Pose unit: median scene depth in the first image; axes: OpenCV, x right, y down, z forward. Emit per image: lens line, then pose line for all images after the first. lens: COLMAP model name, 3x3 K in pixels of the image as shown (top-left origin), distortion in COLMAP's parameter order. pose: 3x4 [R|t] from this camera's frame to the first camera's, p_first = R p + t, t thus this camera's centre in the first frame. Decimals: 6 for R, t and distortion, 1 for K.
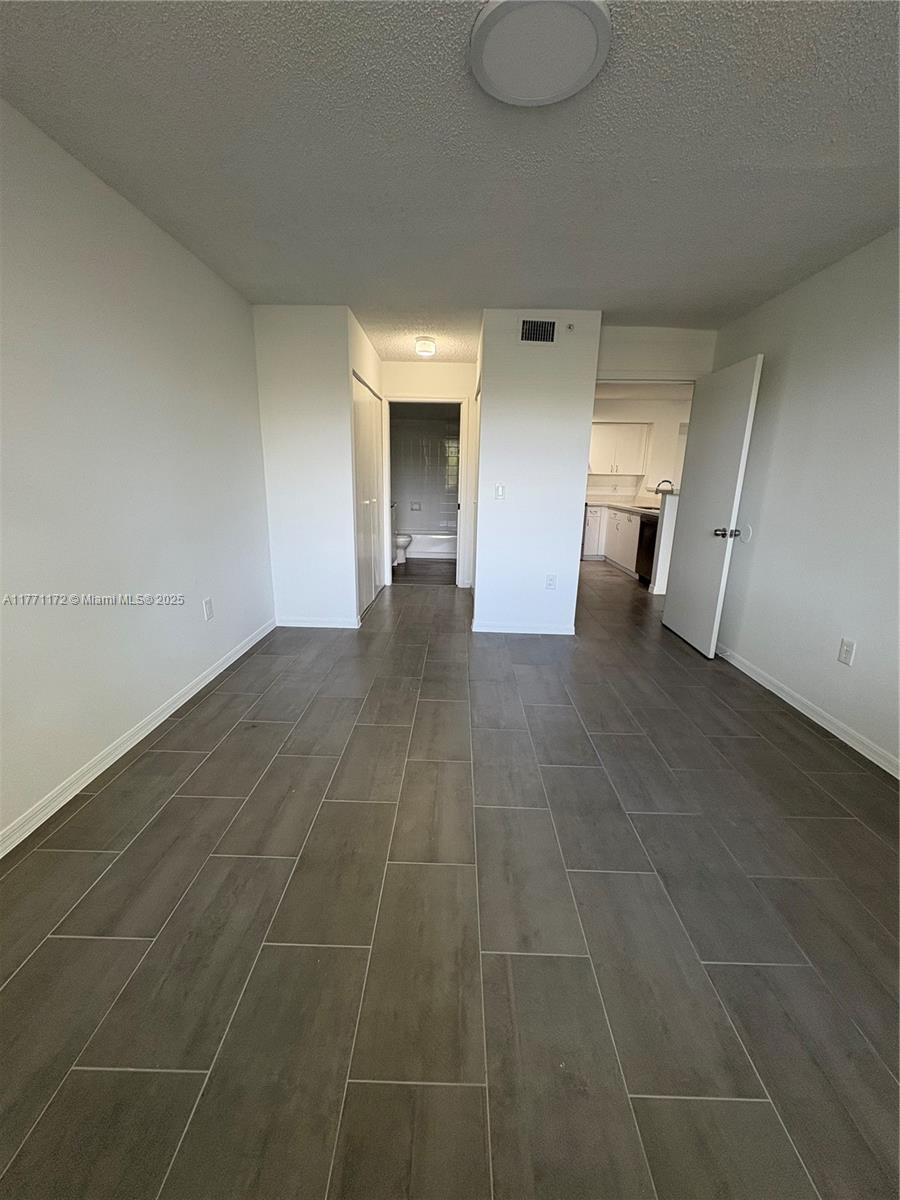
lens RADIAL K [[477.6, 0, 450.0], [0, 477.6, 600.0], [0, 0, 1]] dist [0.001653, 0.000359]
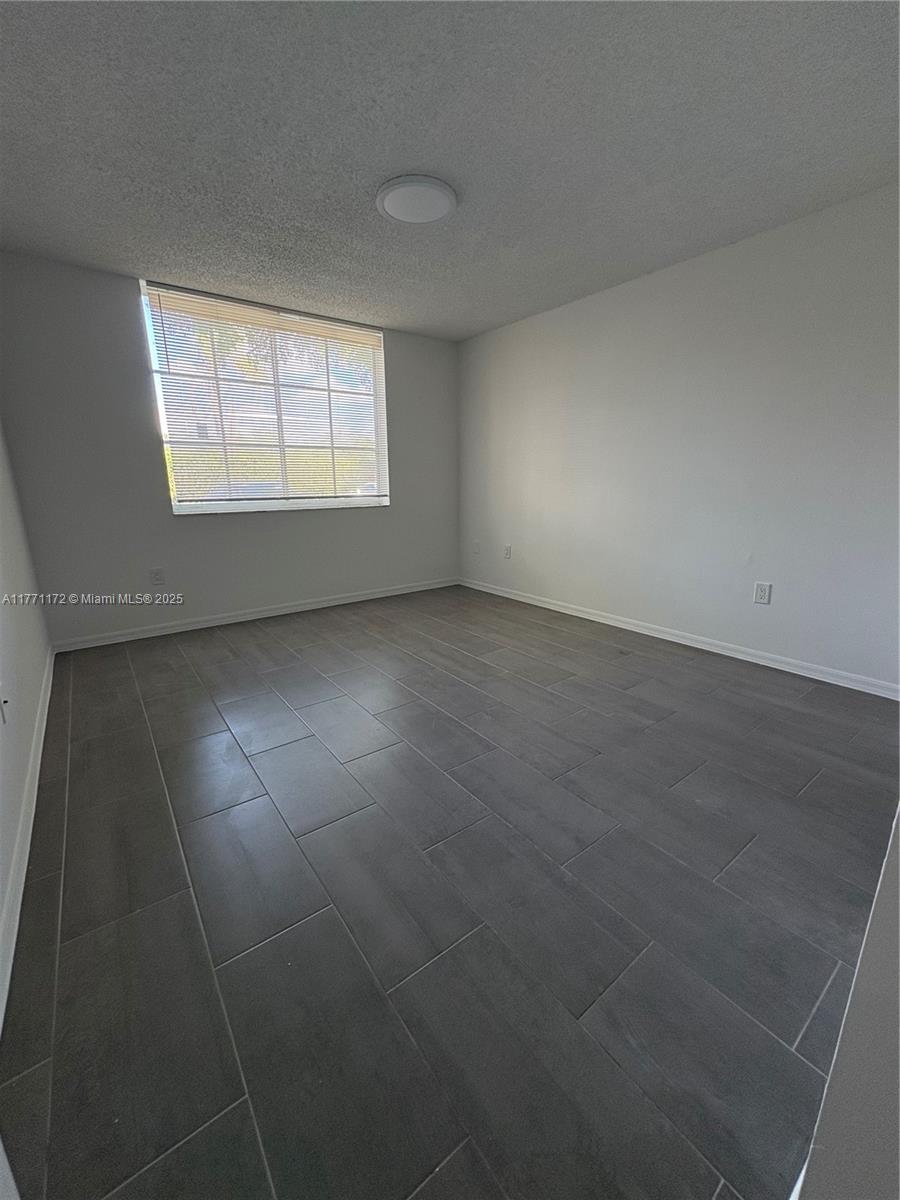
lens RADIAL K [[477.6, 0, 450.0], [0, 477.6, 600.0], [0, 0, 1]] dist [0.001653, 0.000359]
pose [[-0.788408, 0.137679, -0.599547, 1.344914], [-0.162569, 0.893349, 0.418926, -0.622915], [0.593282, 0.427753, -0.681941, 2.907105]]
